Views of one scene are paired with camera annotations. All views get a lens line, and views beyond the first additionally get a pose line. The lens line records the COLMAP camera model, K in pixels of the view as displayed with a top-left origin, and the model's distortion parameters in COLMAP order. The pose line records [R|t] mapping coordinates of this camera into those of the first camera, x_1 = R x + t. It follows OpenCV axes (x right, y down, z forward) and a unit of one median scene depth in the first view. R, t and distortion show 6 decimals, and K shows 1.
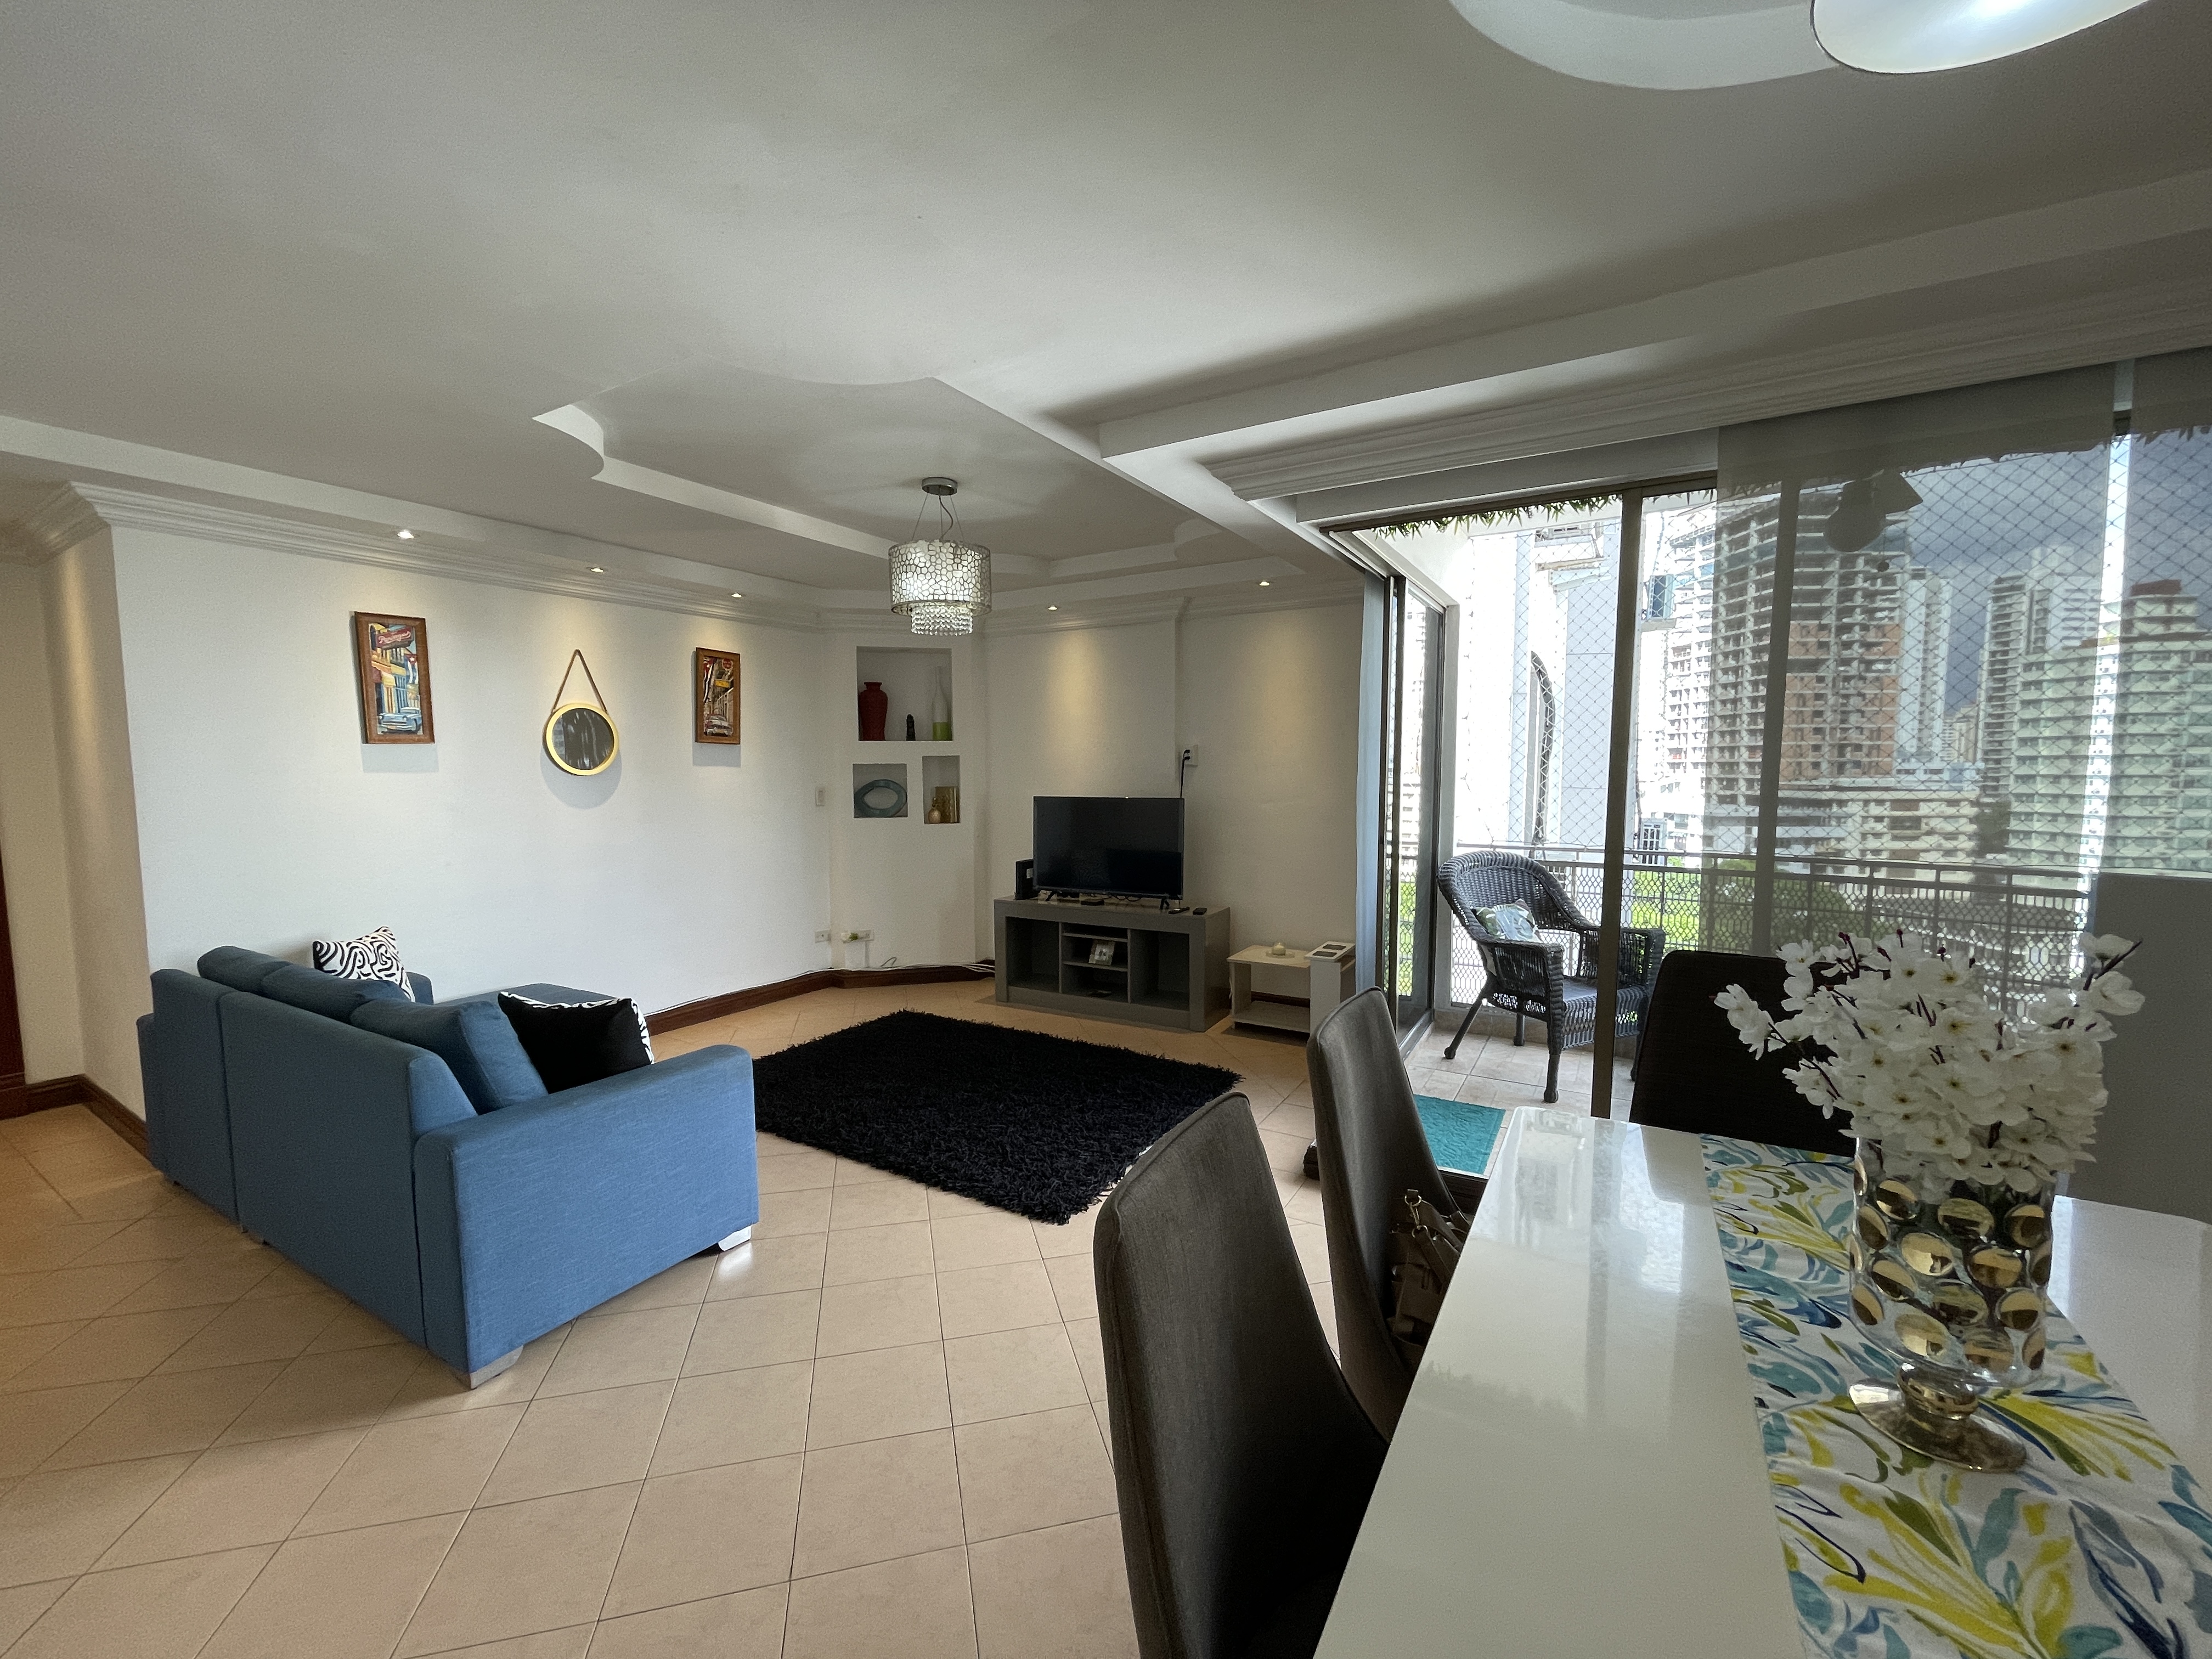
lens RADIAL K [[889.0, 0, 1099.3], [0, 889.0, 829.9], [0, 0, 1]] dist [-0.001352, -0.000696]
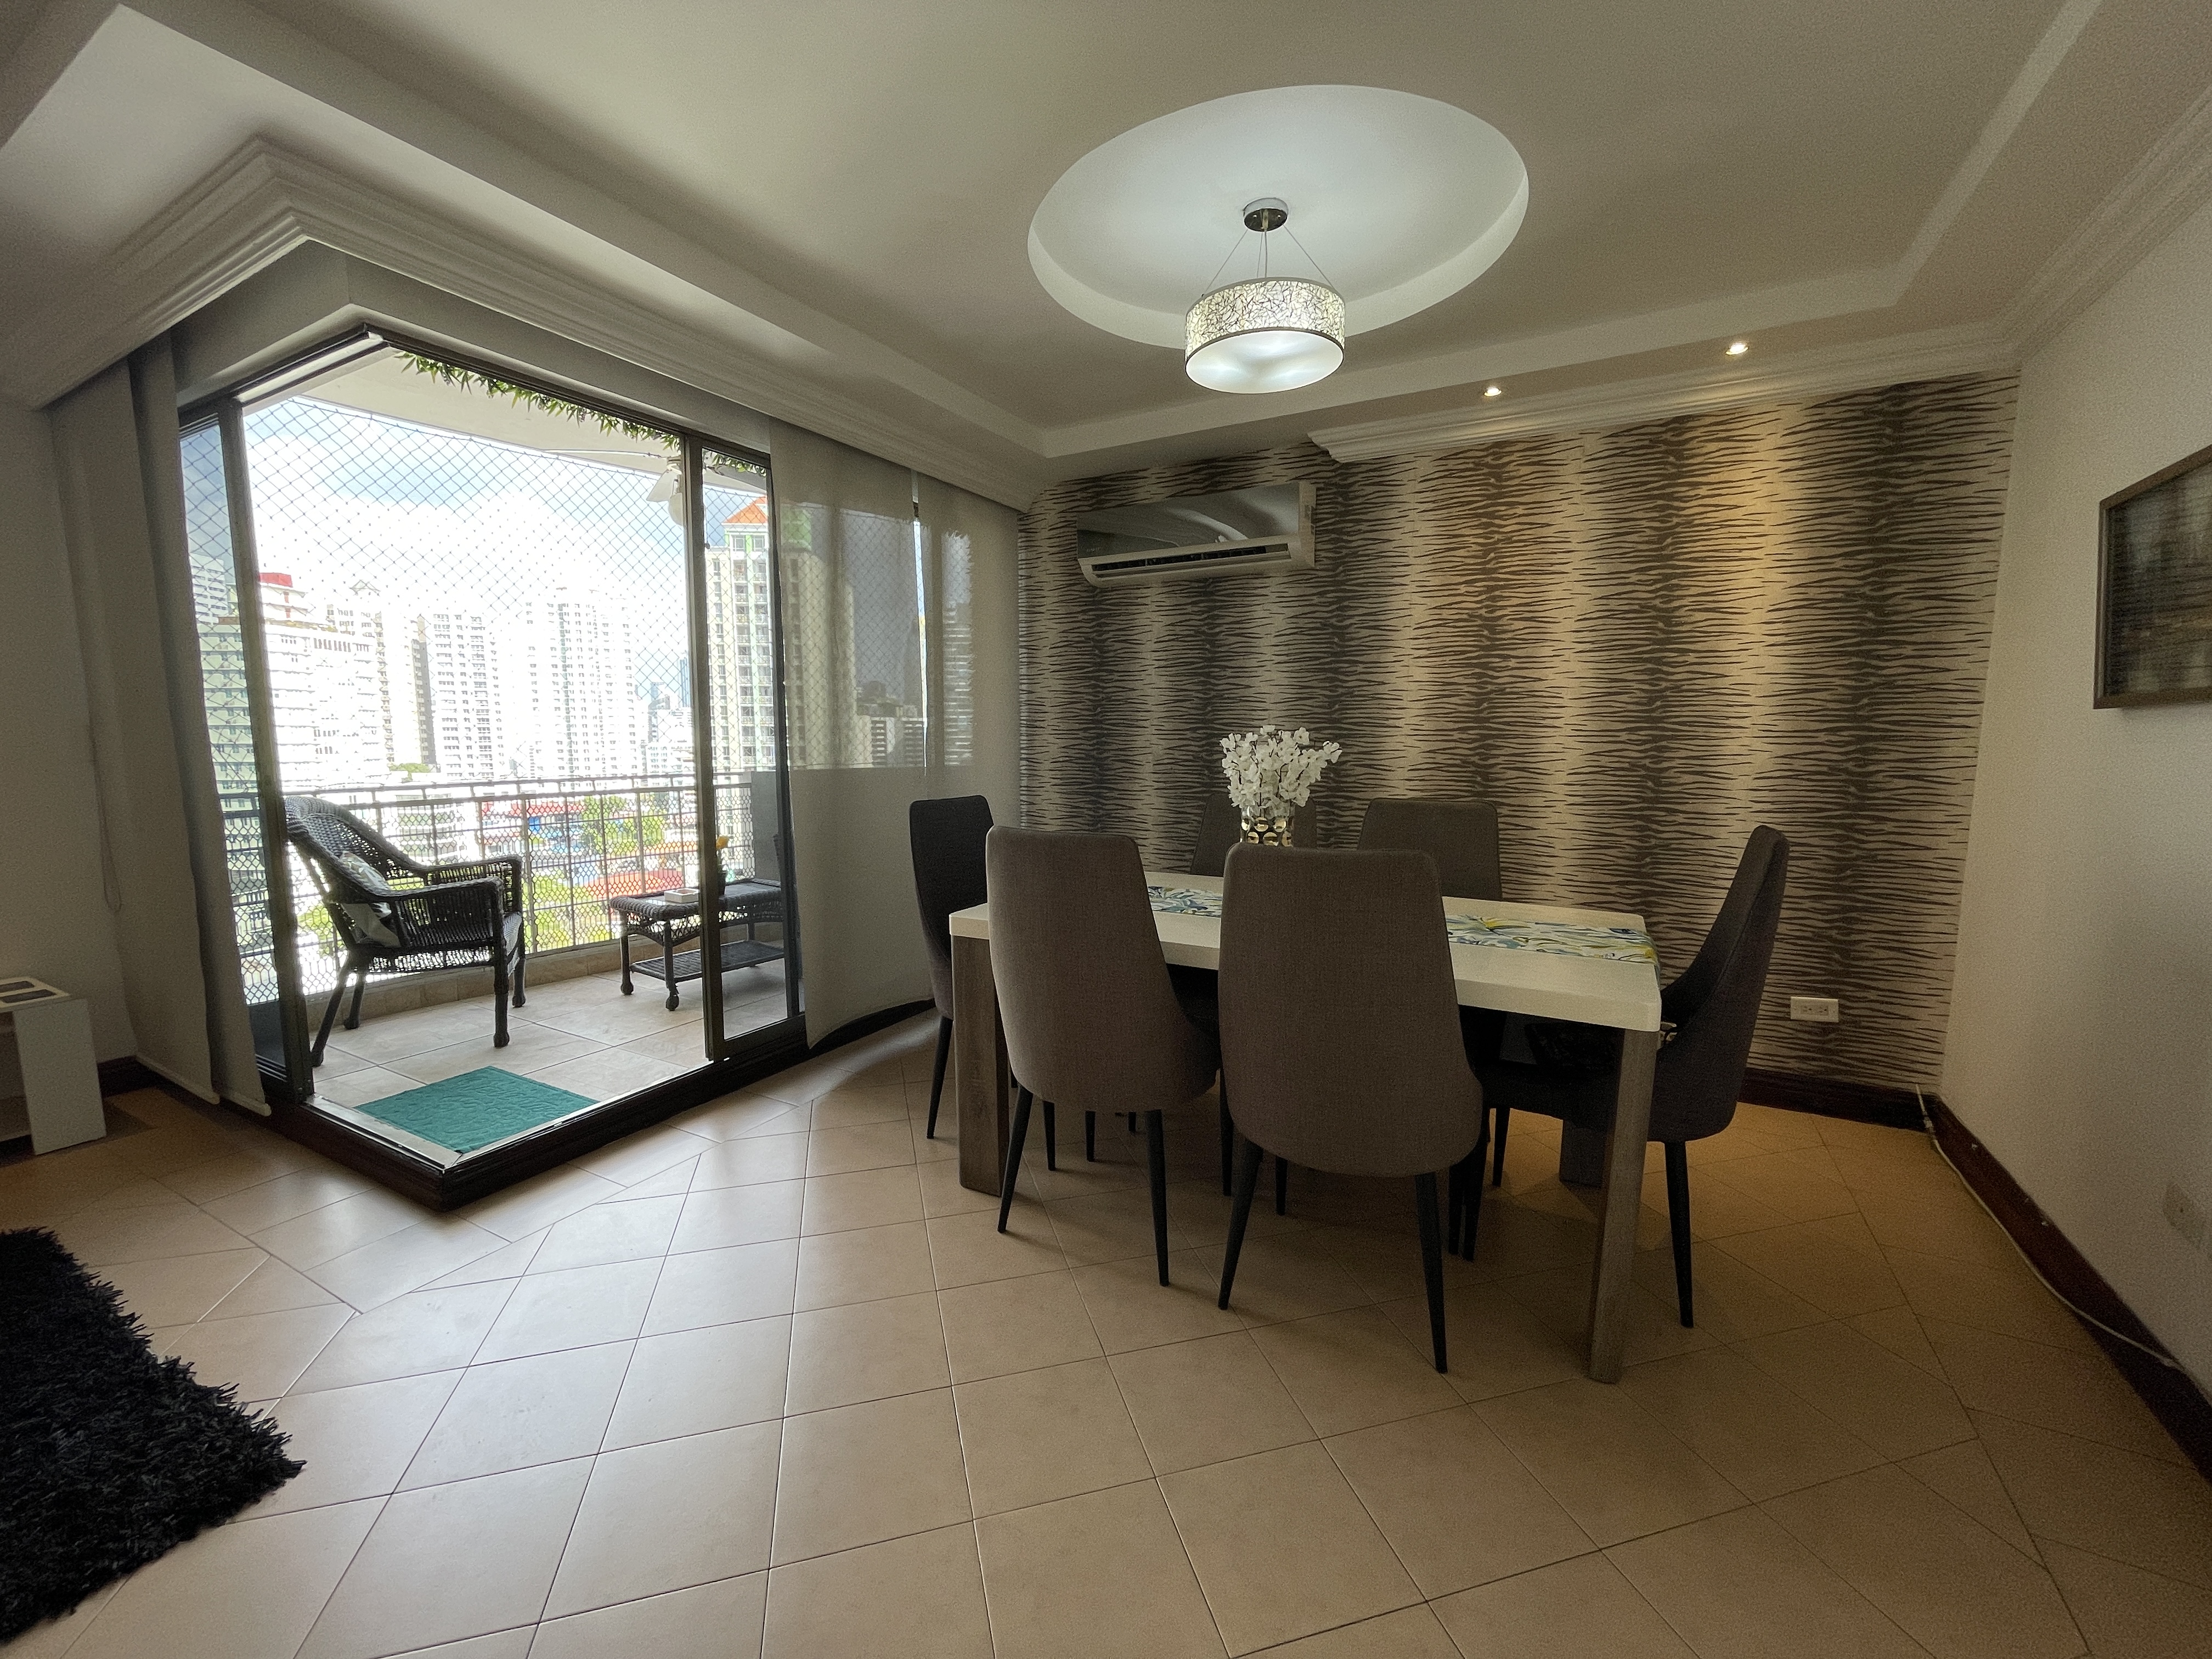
lens RADIAL K [[889.0, 0, 1096.0], [0, 889.0, 836.0], [0, 0, 1]] dist [-0.001352, -0.000696]
pose [[-0.030882, -0.109303, 0.993529, -0.345504], [0.068714, 0.991419, 0.111207, 0.018557], [-0.997158, 0.071703, -0.023107, 0.309775]]
